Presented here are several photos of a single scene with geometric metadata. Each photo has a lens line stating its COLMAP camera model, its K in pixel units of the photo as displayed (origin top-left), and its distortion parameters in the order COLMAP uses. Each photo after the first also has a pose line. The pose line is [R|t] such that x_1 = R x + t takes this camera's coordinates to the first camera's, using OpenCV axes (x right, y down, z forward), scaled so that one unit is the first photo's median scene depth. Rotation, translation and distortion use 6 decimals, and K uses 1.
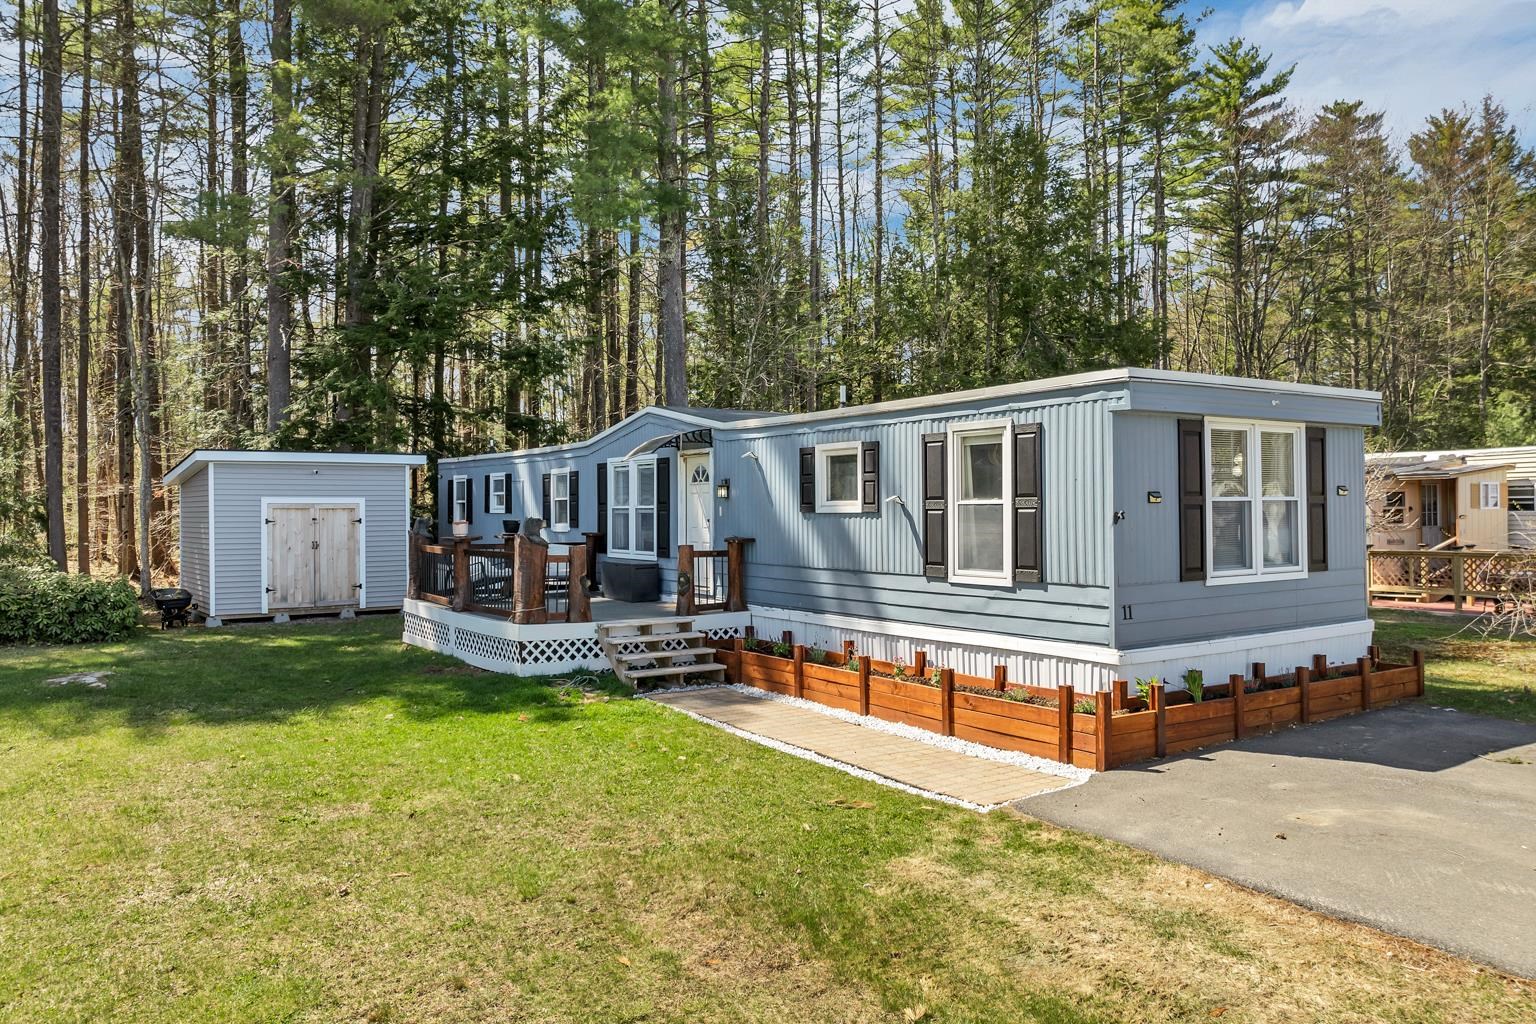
lens RADIAL K [[1104.0, 0, 773.9], [0, 1104.0, 508.1], [0, 0, 1]] dist [-0.038395, 0.006361]
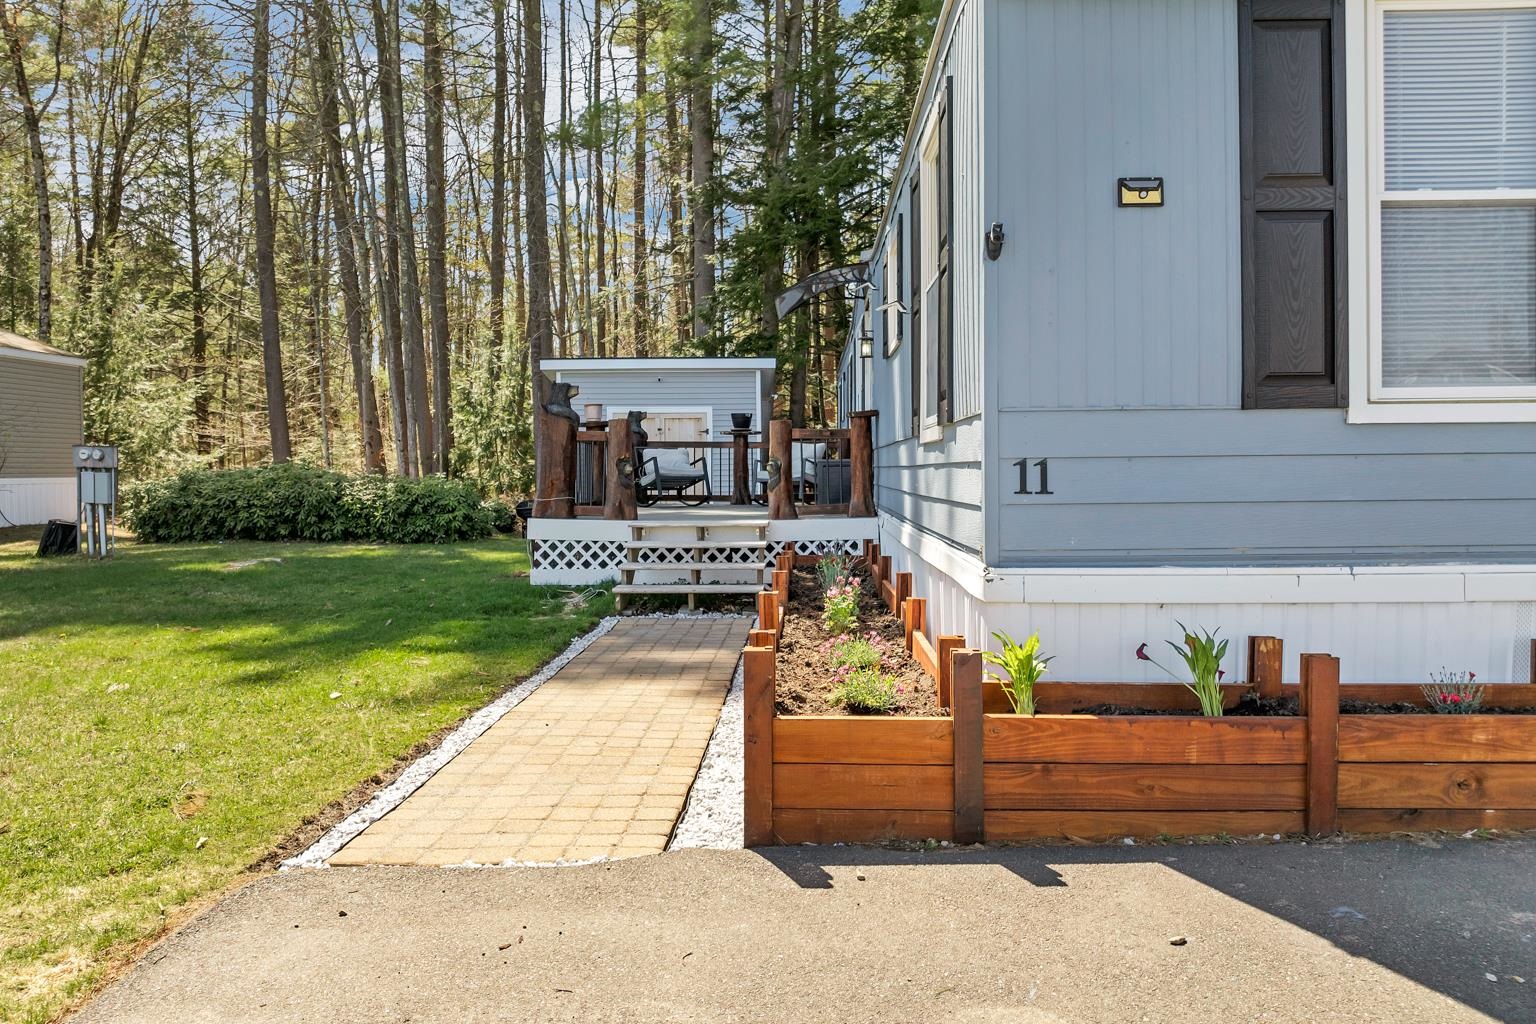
lens RADIAL K [[1104.0, 0, 773.9], [0, 1104.0, 508.1], [0, 0, 1]] dist [-0.038395, 0.006361]
pose [[0.816368, 0.019196, -0.577213, 0.359741], [0.004631, 0.999198, 0.039780, 0.067672], [0.577514, -0.035148, 0.815624, 0.456425]]
